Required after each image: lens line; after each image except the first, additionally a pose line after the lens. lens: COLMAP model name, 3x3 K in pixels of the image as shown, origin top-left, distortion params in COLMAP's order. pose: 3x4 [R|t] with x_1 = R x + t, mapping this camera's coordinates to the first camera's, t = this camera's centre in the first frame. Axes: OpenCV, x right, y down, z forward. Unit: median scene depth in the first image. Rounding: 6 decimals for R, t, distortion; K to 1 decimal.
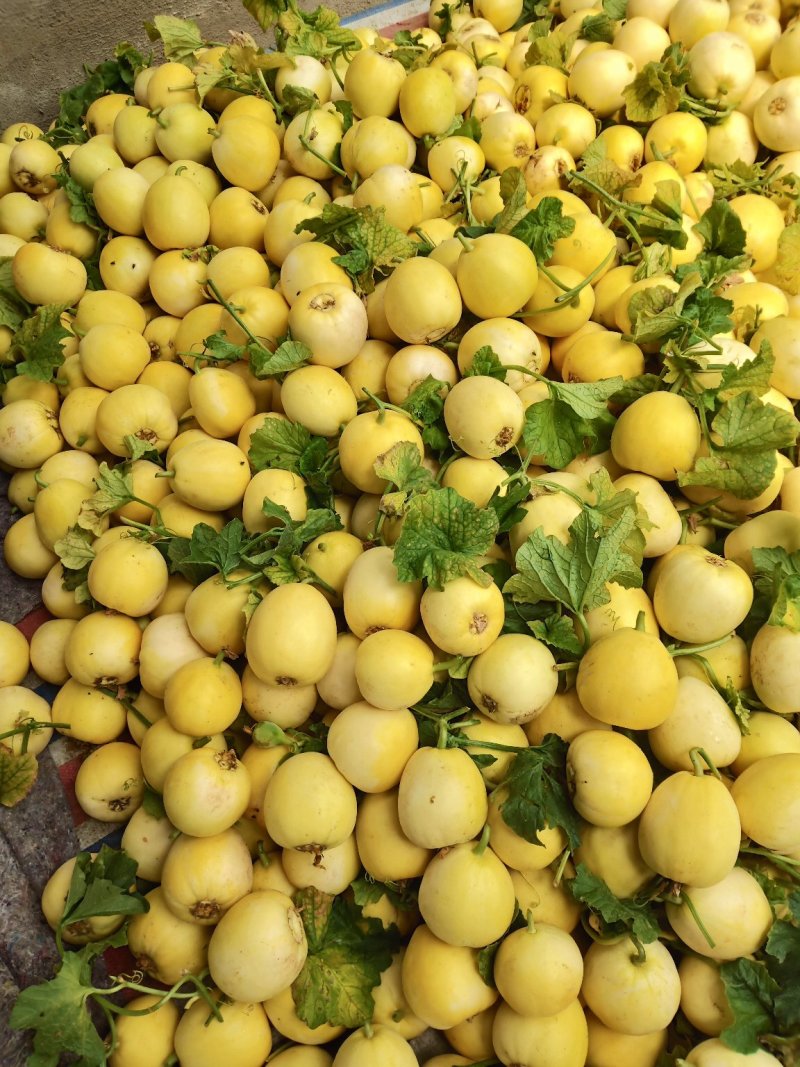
lens RADIAL K [[835.9, 0, 400.0], [0, 835.9, 533.5], [0, 0, 1]] dist [0.047264, -0.073109]
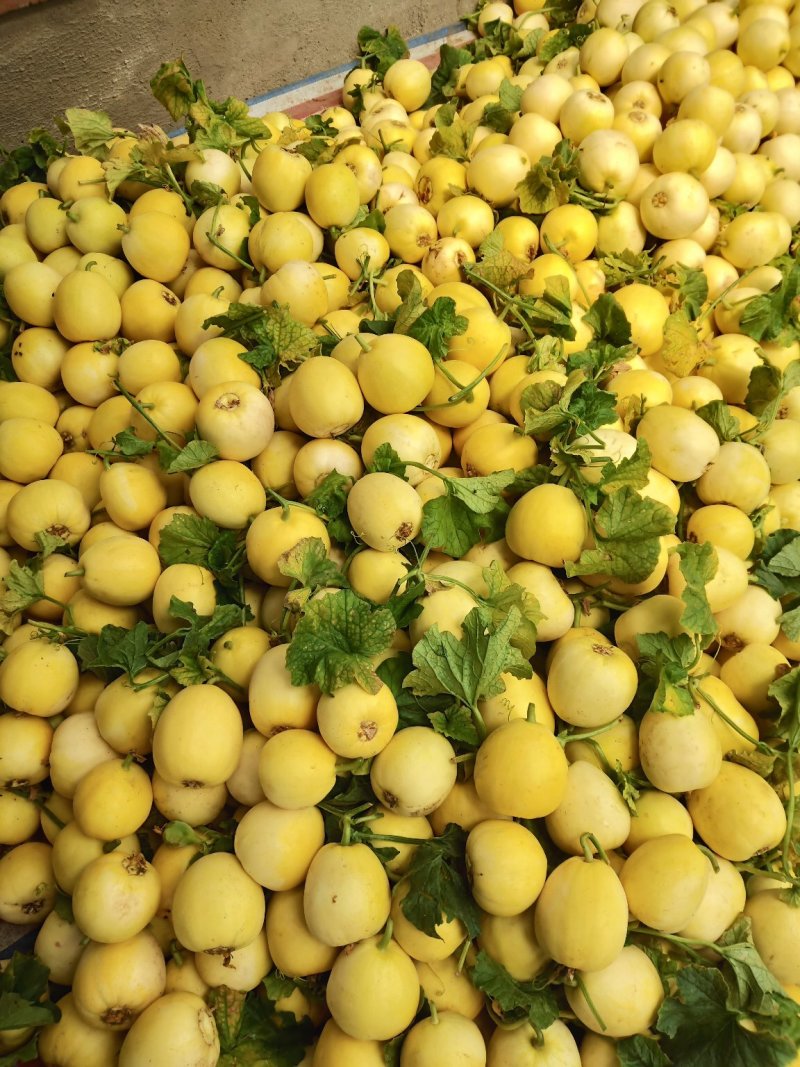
lens RADIAL K [[835.9, 0, 400.0], [0, 835.9, 533.5], [0, 0, 1]] dist [0.047264, -0.073109]
pose [[0.998009, -0.029095, 0.055966, 0.058083], [0.030796, 0.999082, -0.029784, -0.077179], [-0.055048, 0.031448, 0.997988, -0.038371]]
